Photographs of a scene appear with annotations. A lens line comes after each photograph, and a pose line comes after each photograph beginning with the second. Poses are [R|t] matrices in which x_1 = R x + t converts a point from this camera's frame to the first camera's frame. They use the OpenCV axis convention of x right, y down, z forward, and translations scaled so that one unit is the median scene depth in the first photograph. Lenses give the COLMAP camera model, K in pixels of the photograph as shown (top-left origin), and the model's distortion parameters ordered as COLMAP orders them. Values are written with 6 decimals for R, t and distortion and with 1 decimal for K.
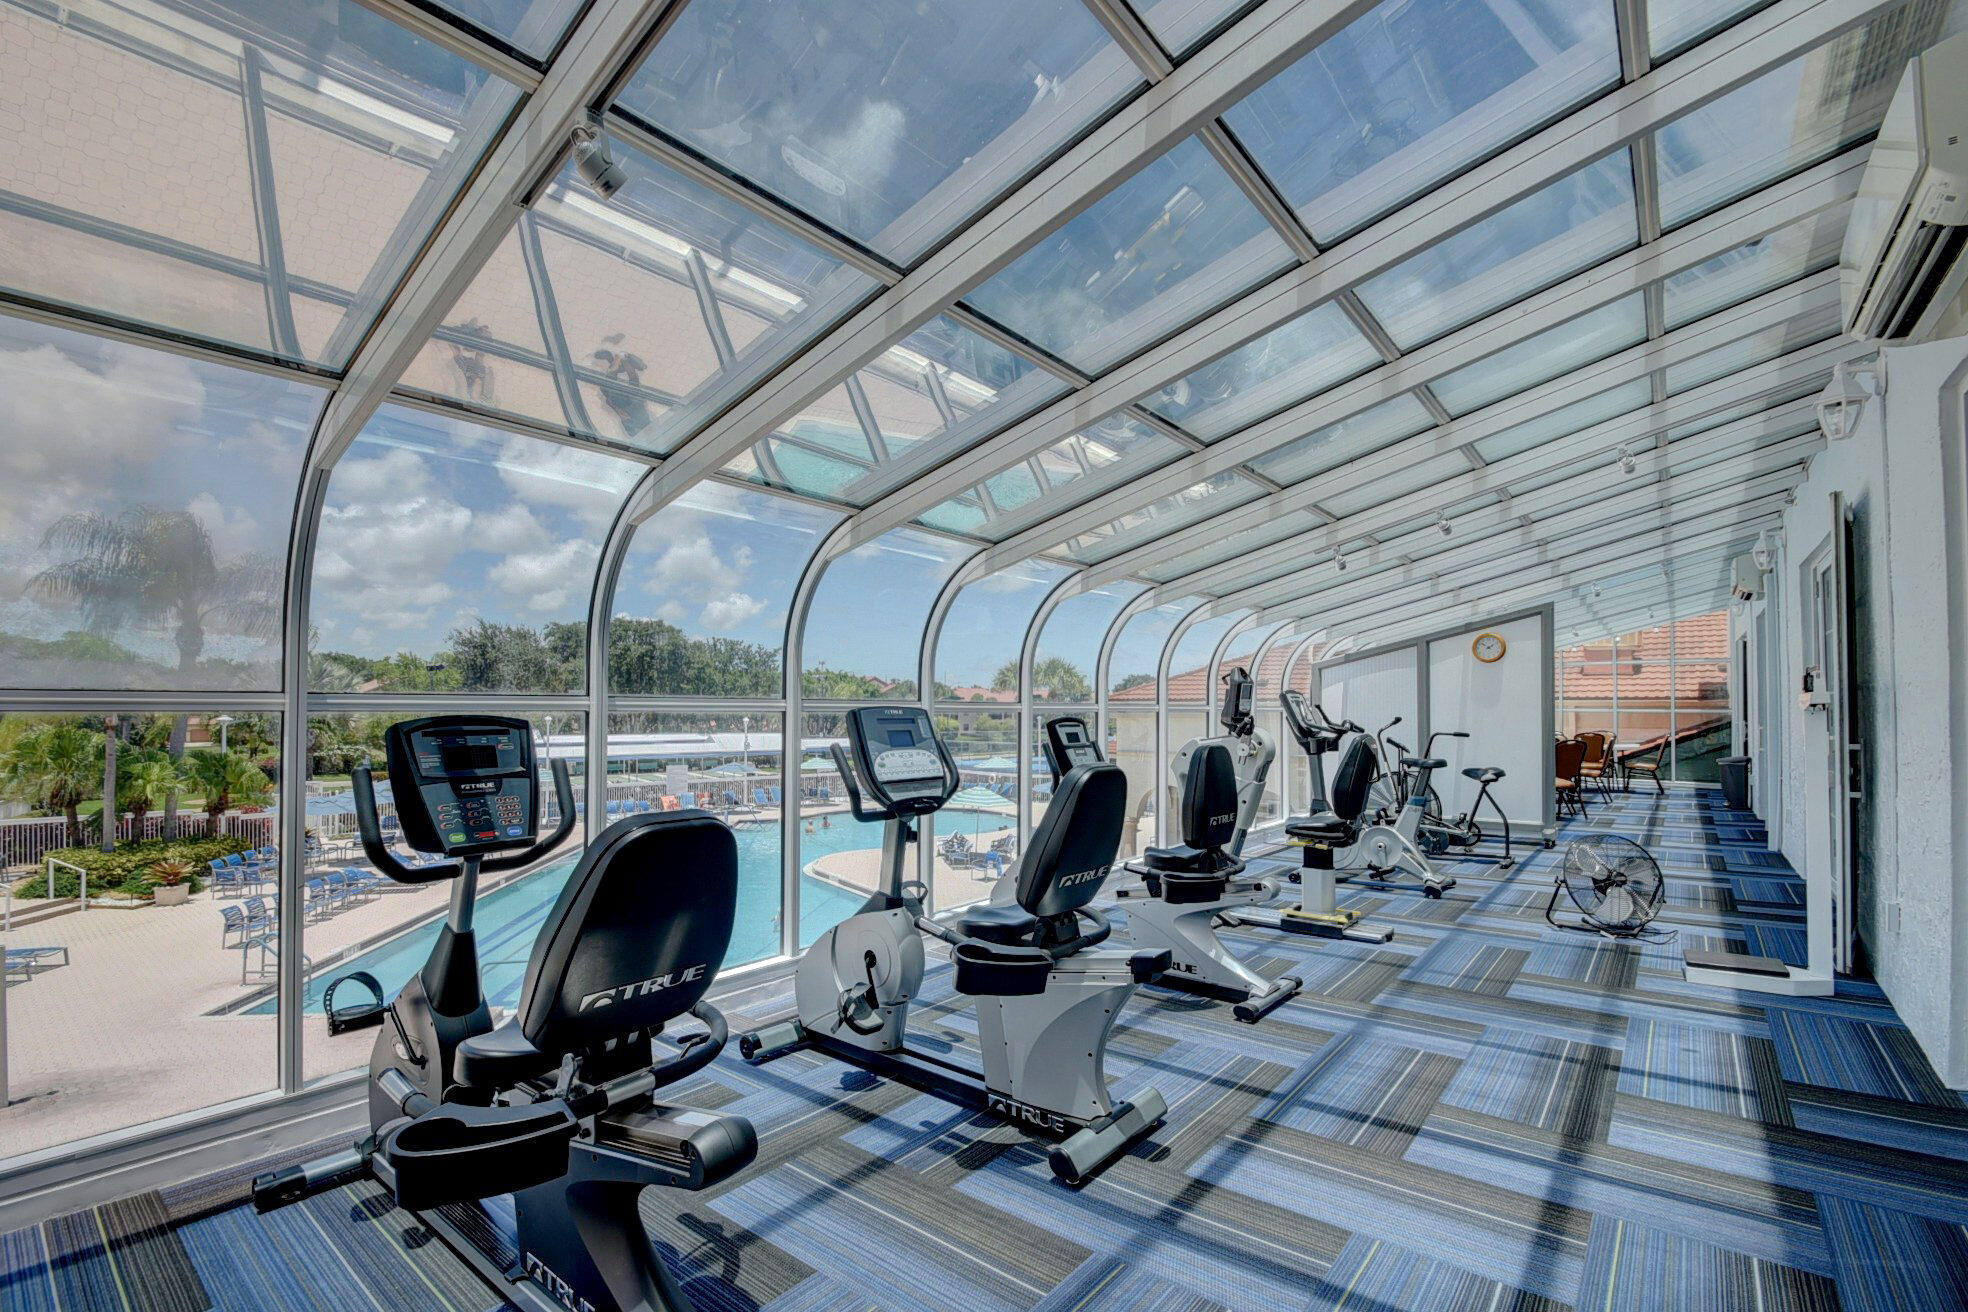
lens RADIAL K [[867.7, 0, 987.4], [0, 867.7, 694.2], [0, 0, 1]] dist [0.000265, 0.000032]
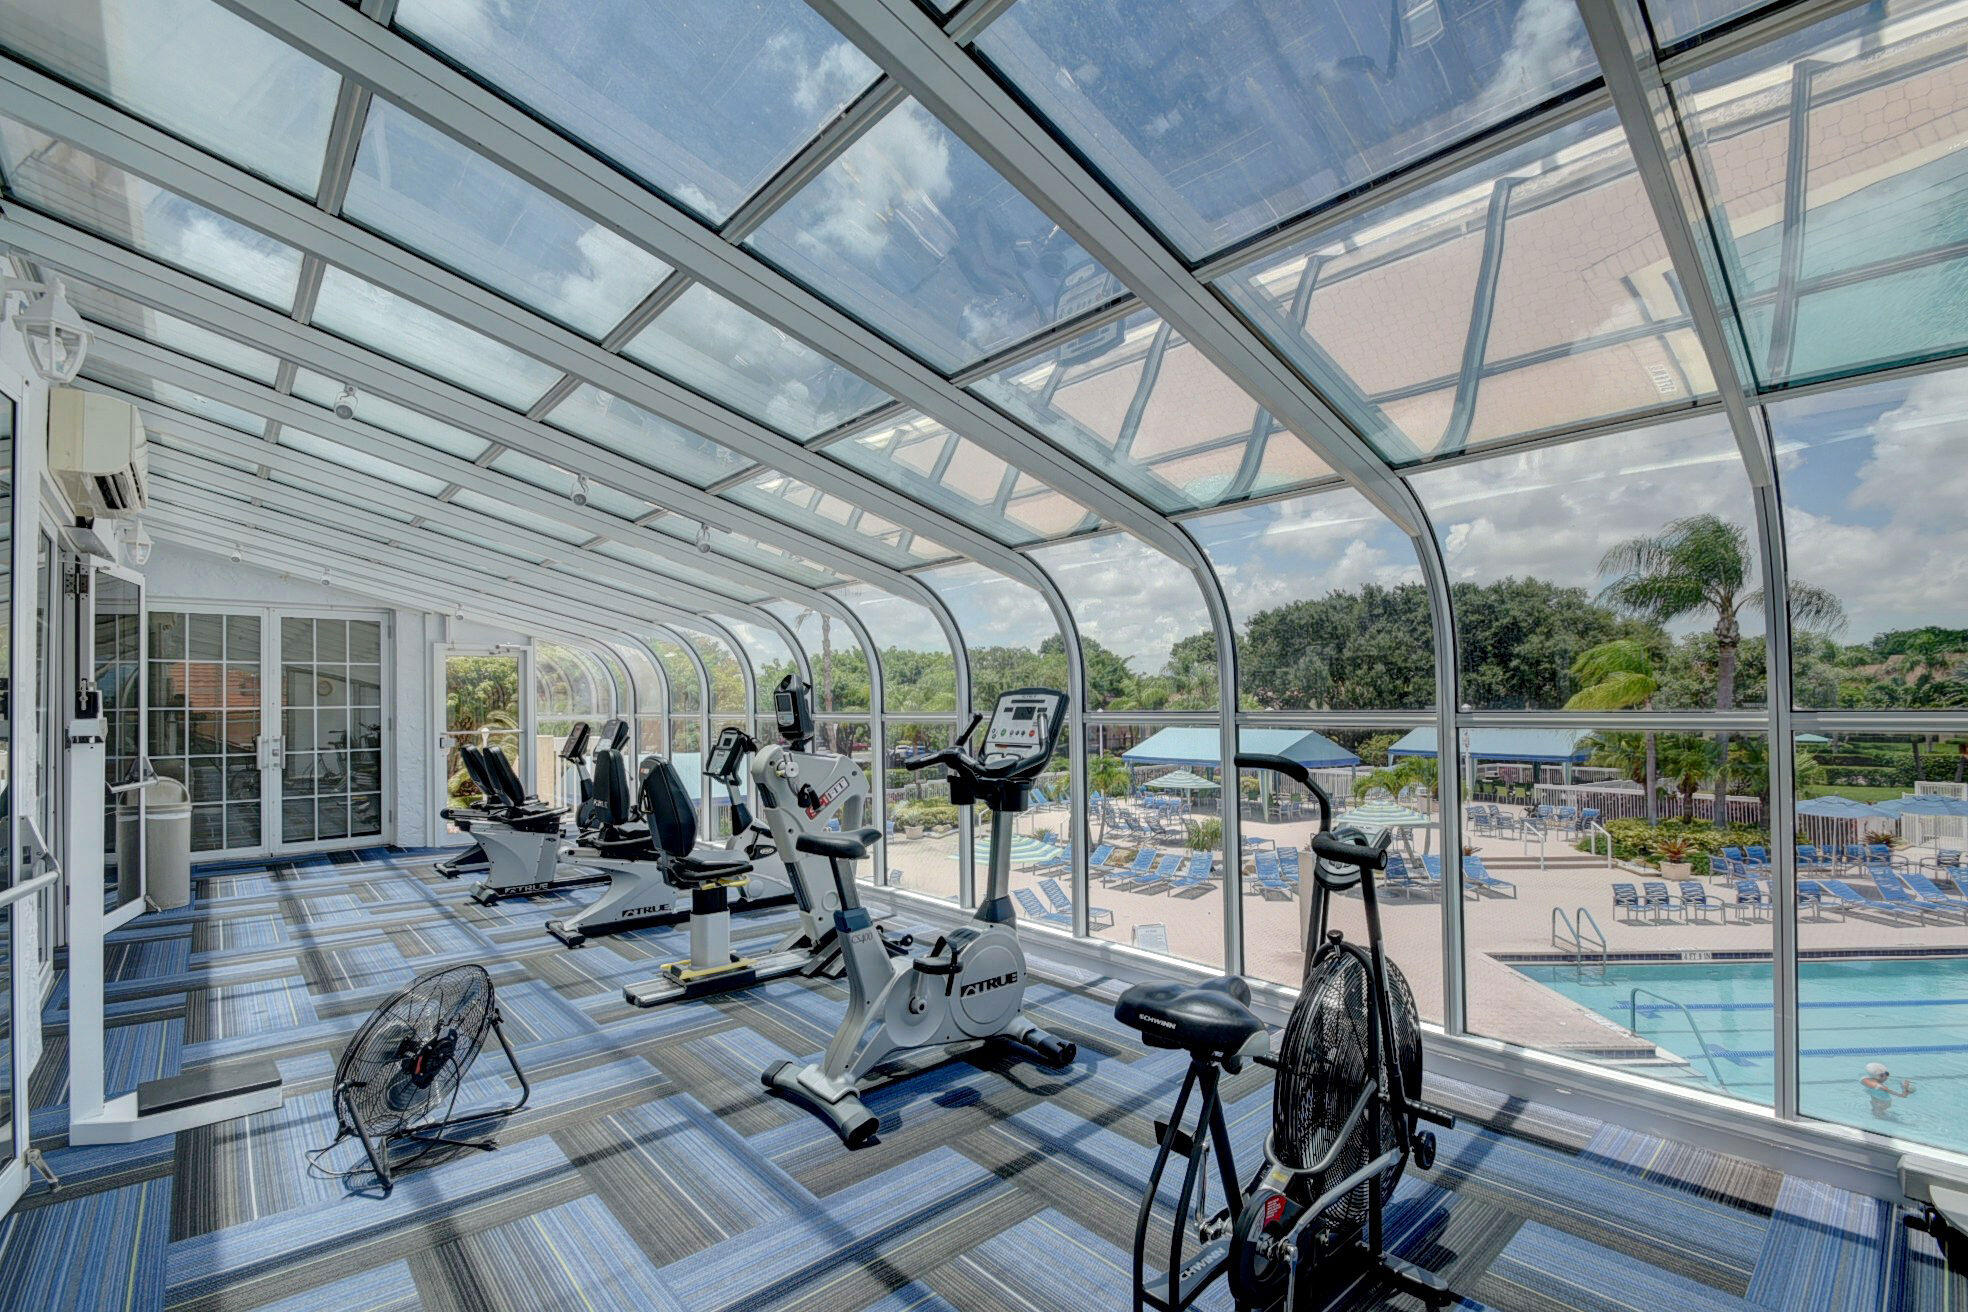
lens RADIAL K [[867.7, 0, 987.4], [0, 867.7, 694.2], [0, 0, 1]] dist [0.000265, 0.000032]
pose [[-0.156846, -0.007567, -0.987594, 1.842837], [0.023600, 0.999656, -0.011408, 0.002329], [0.987341, -0.025096, -0.156613, 2.196158]]
